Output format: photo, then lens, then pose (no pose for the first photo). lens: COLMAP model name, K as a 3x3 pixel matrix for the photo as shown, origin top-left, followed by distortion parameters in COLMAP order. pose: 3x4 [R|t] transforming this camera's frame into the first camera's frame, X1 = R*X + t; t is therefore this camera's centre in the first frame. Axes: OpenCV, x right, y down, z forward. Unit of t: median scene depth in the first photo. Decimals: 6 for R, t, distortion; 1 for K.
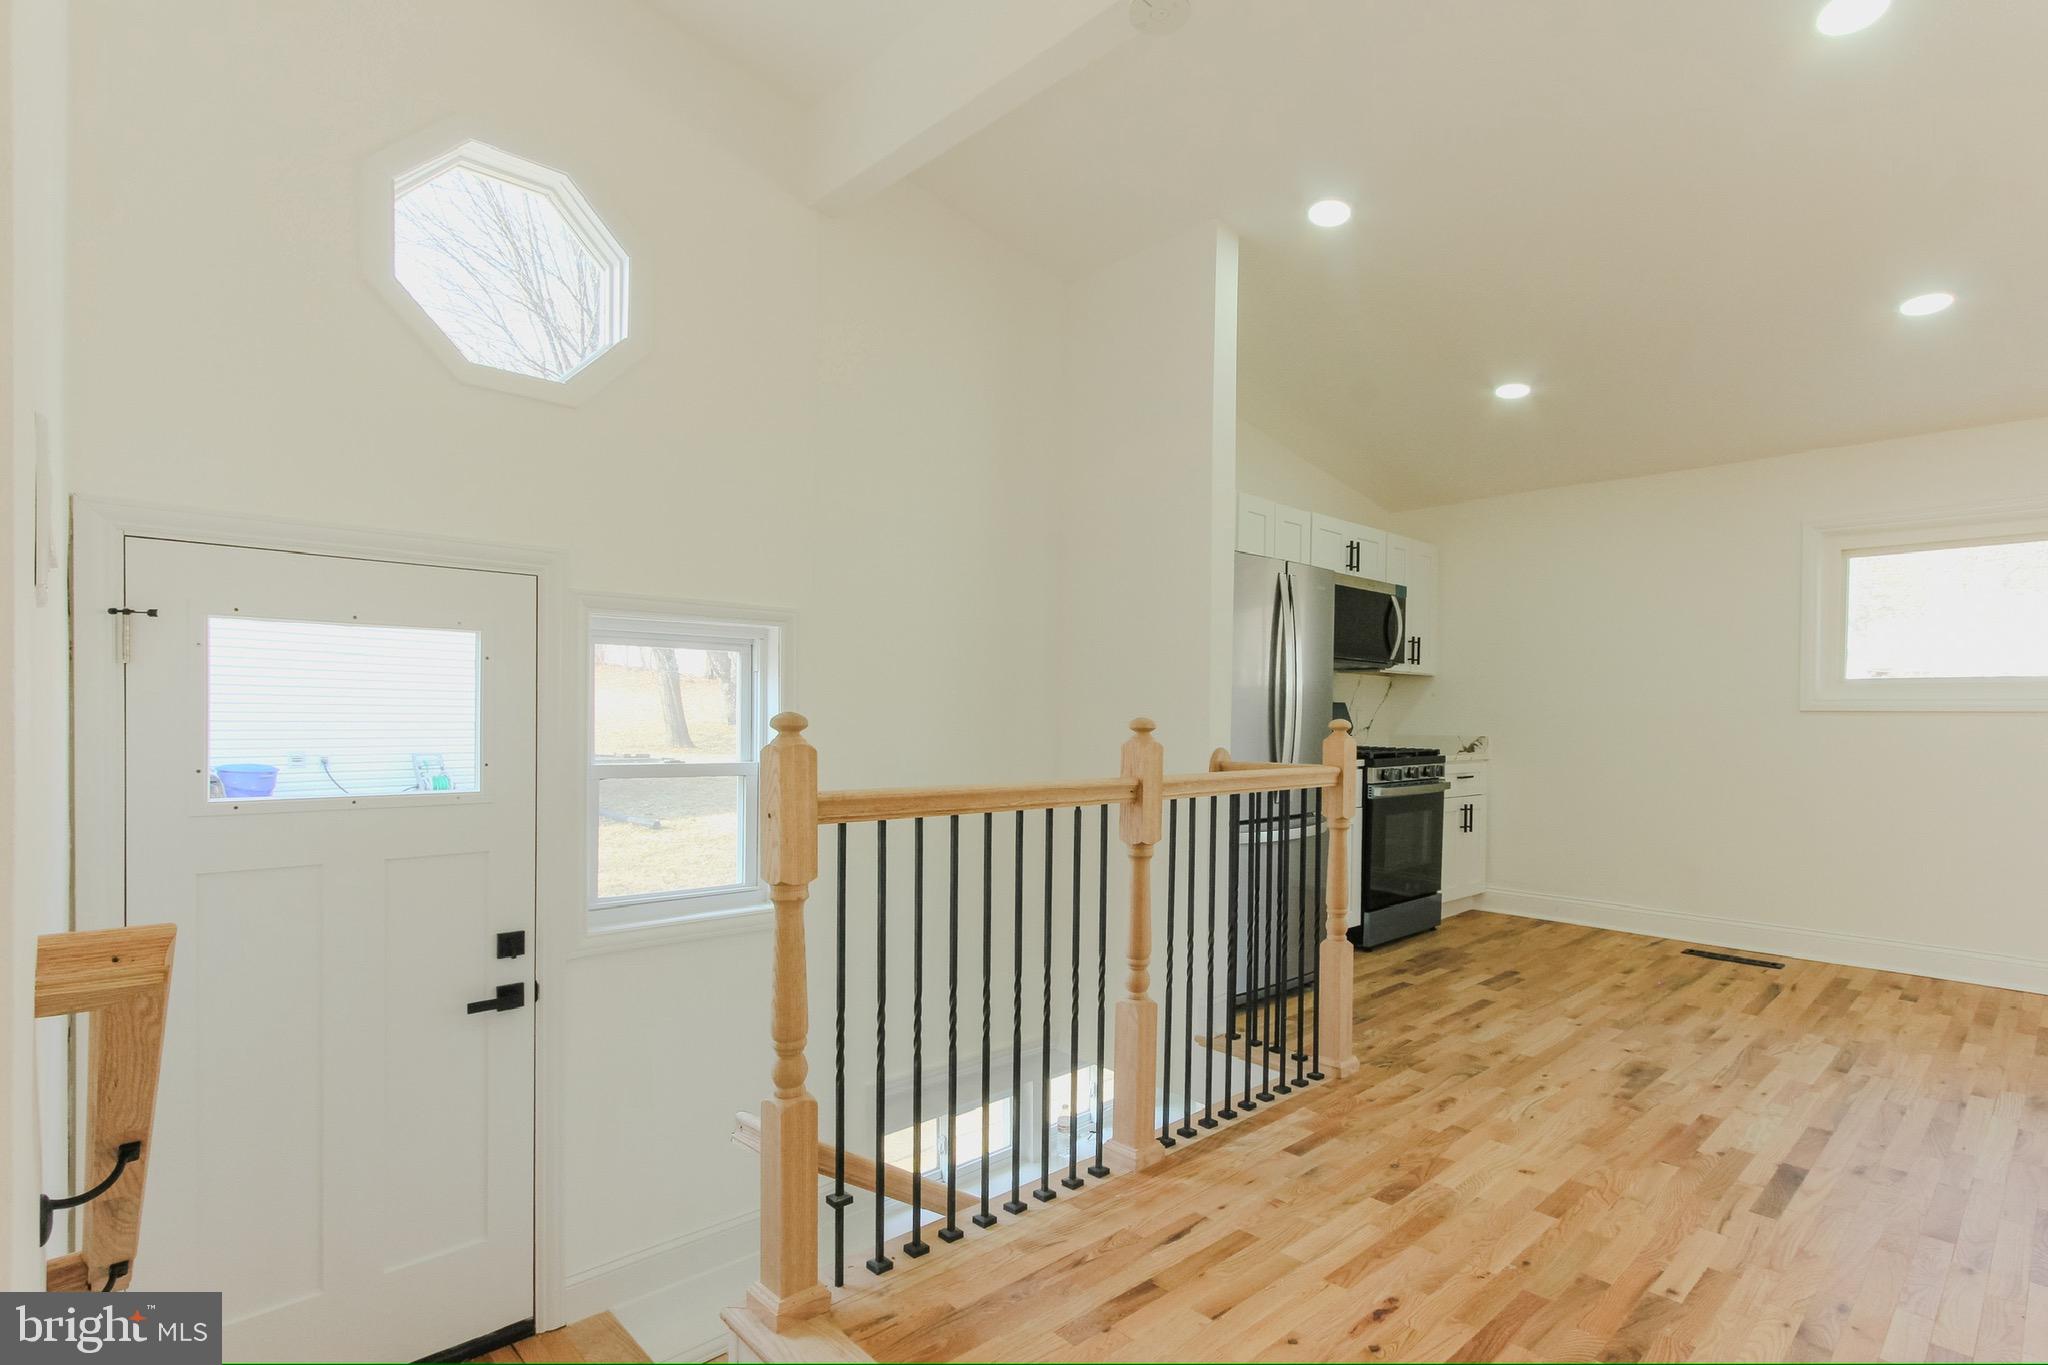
lens RADIAL K [[949.1, 0, 1119.6], [0, 949.1, 737.4], [0, 0, 1]] dist [0.009282, -0.002888]
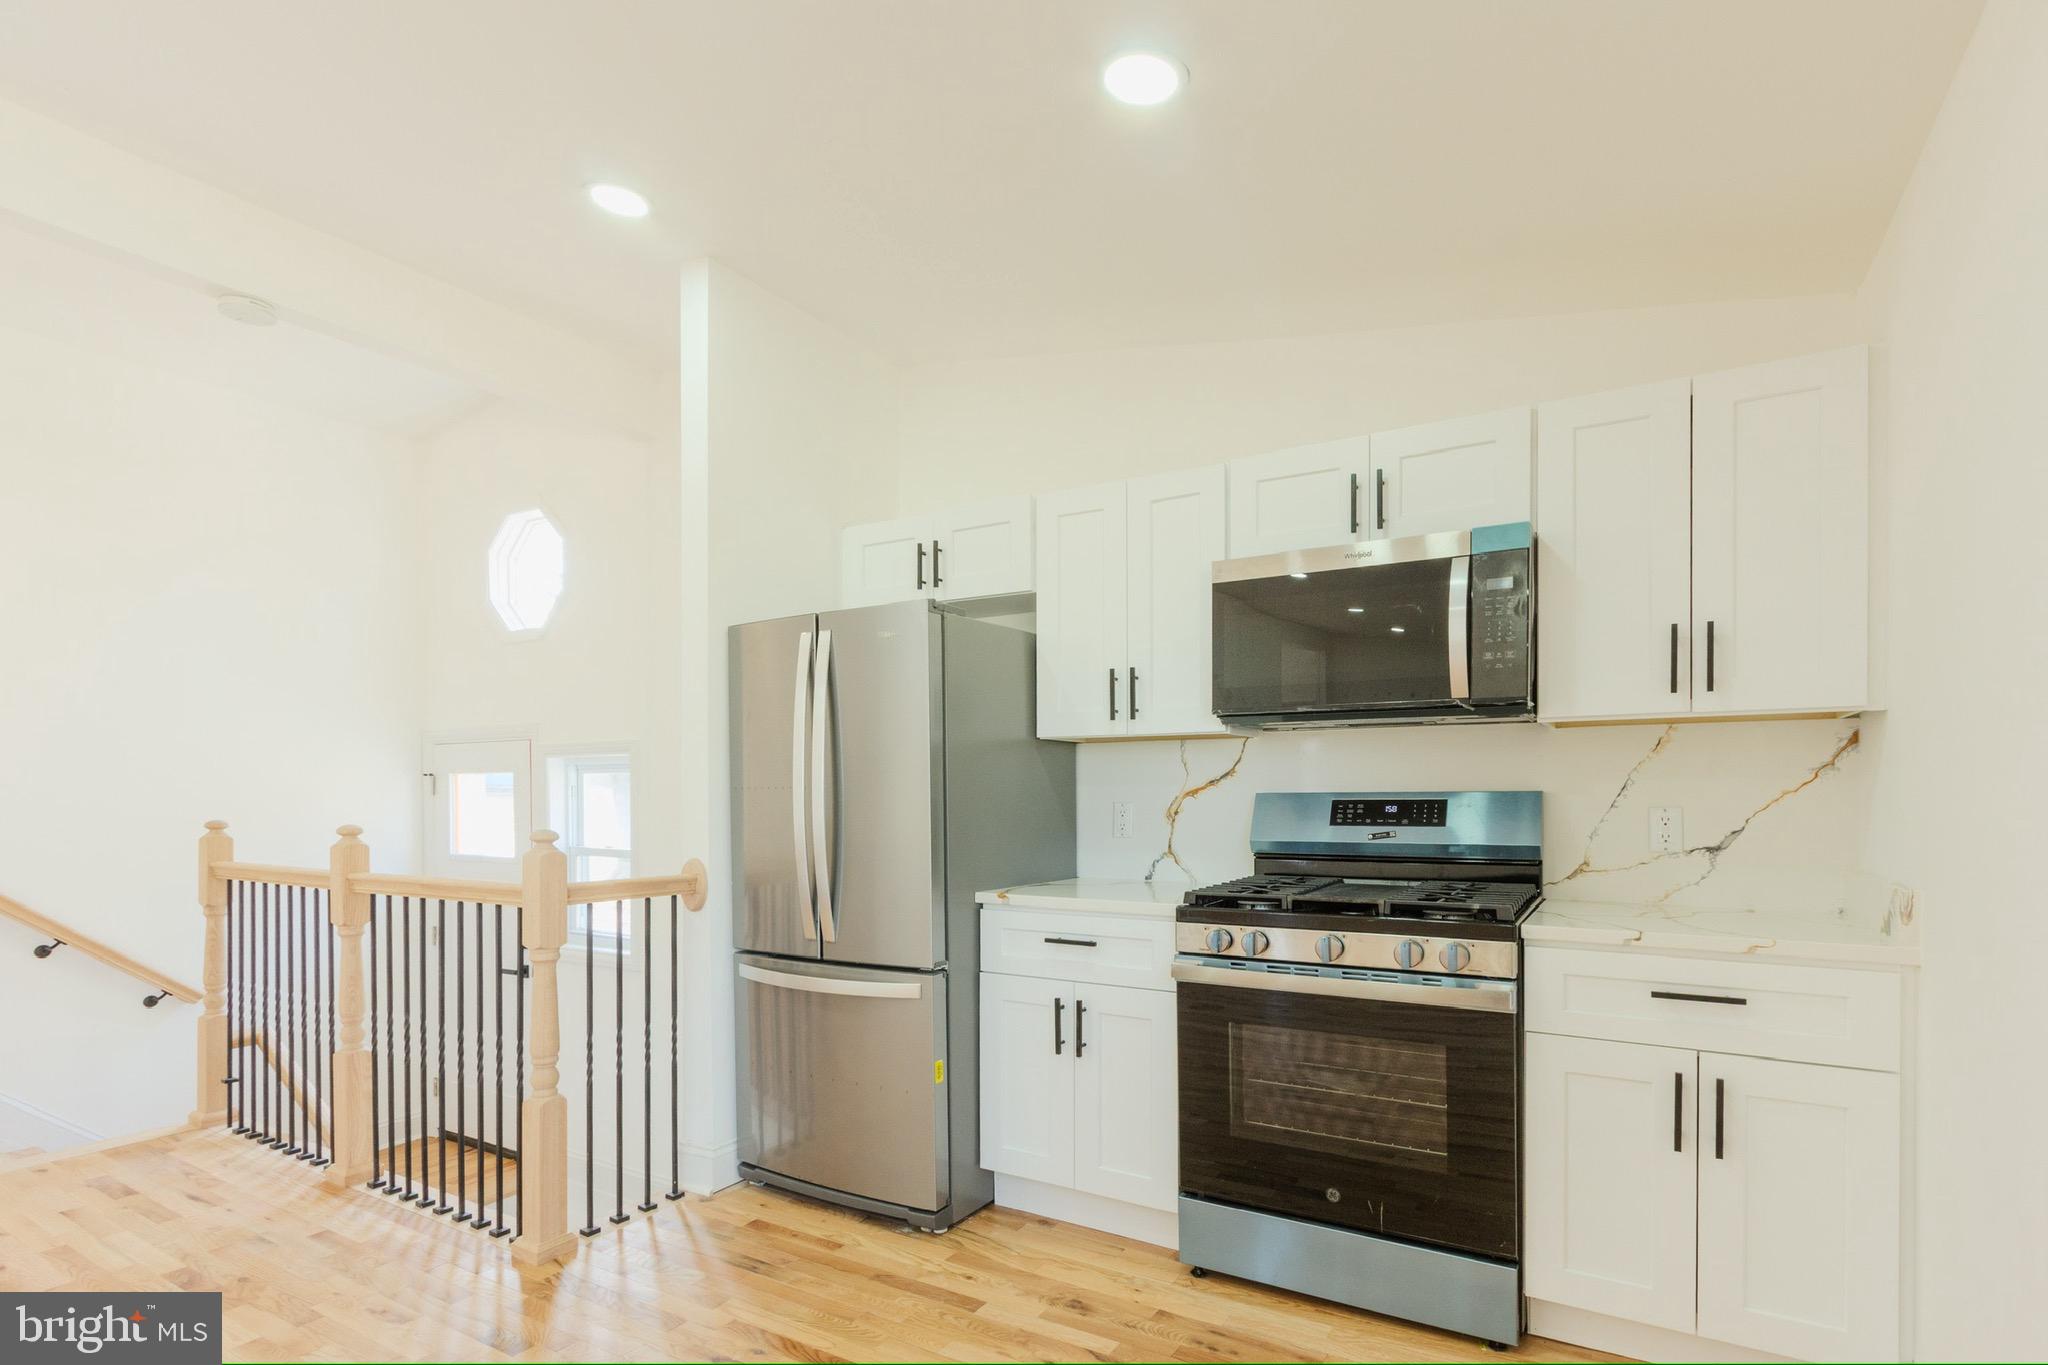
lens RADIAL K [[1018.6, 0, 1046.6], [0, 1018.6, 782.9], [0, 0, 1]] dist [0.008203, 0.000840]
pose [[0.253904, -0.017651, -0.967068, 1.098548], [-0.016863, 0.999601, -0.022672, -0.041661], [0.967082, 0.022065, 0.253505, 1.080048]]
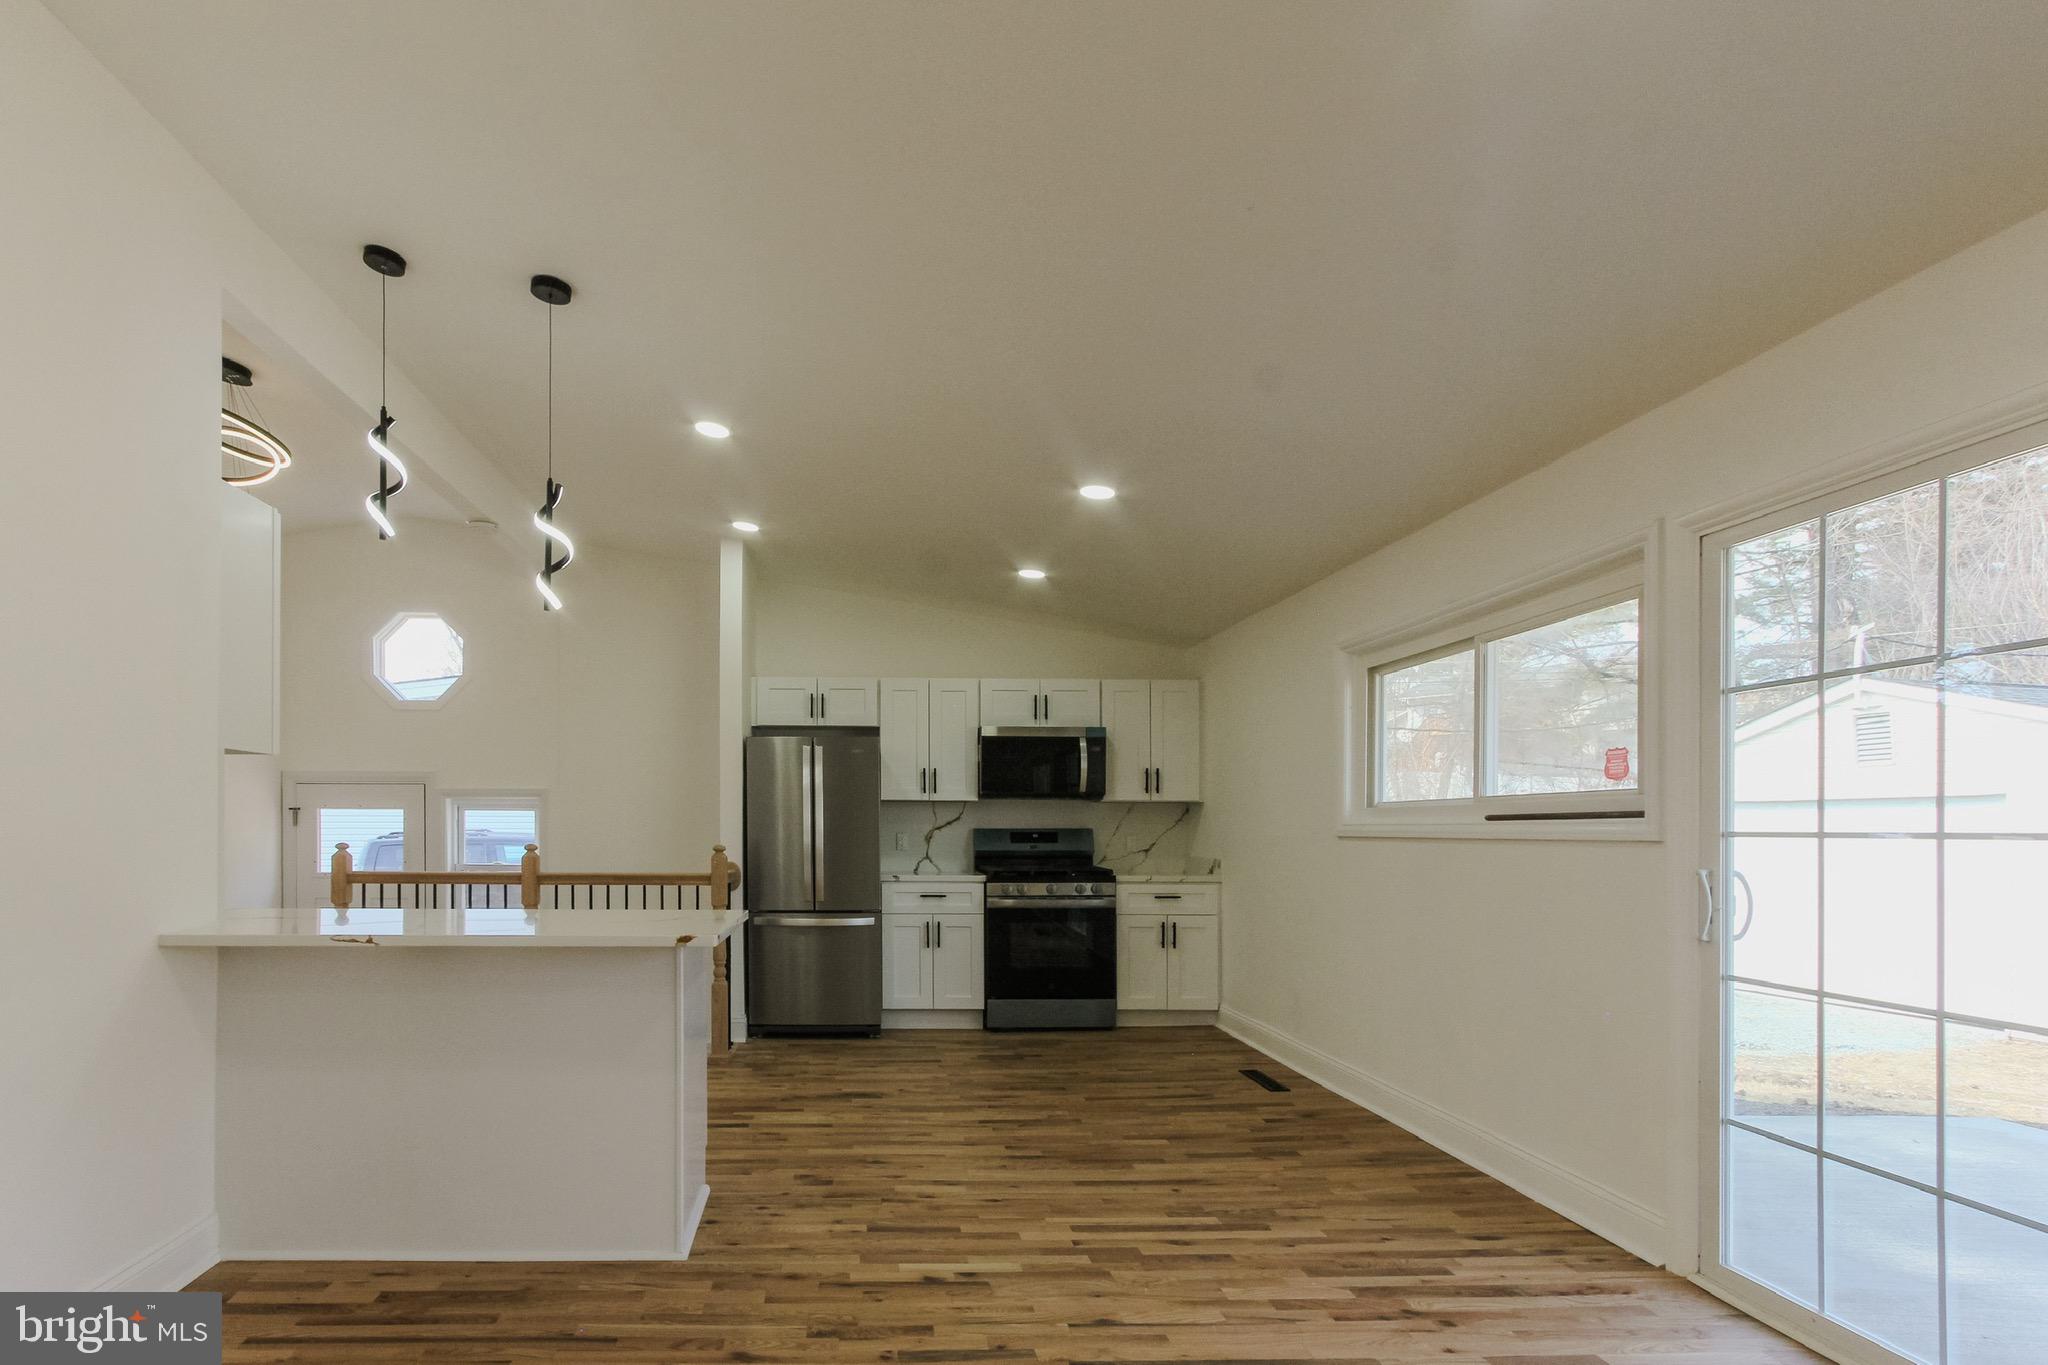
lens RADIAL K [[982.0, 0, 877.0], [0, 982.0, 814.2], [0, 0, 1]] dist [0.003342, 0.000933]
pose [[0.736982, -0.012507, -0.675797, 1.421733], [-0.014084, 0.999328, -0.033854, -0.015179], [0.675766, 0.034468, 0.736310, -0.070072]]
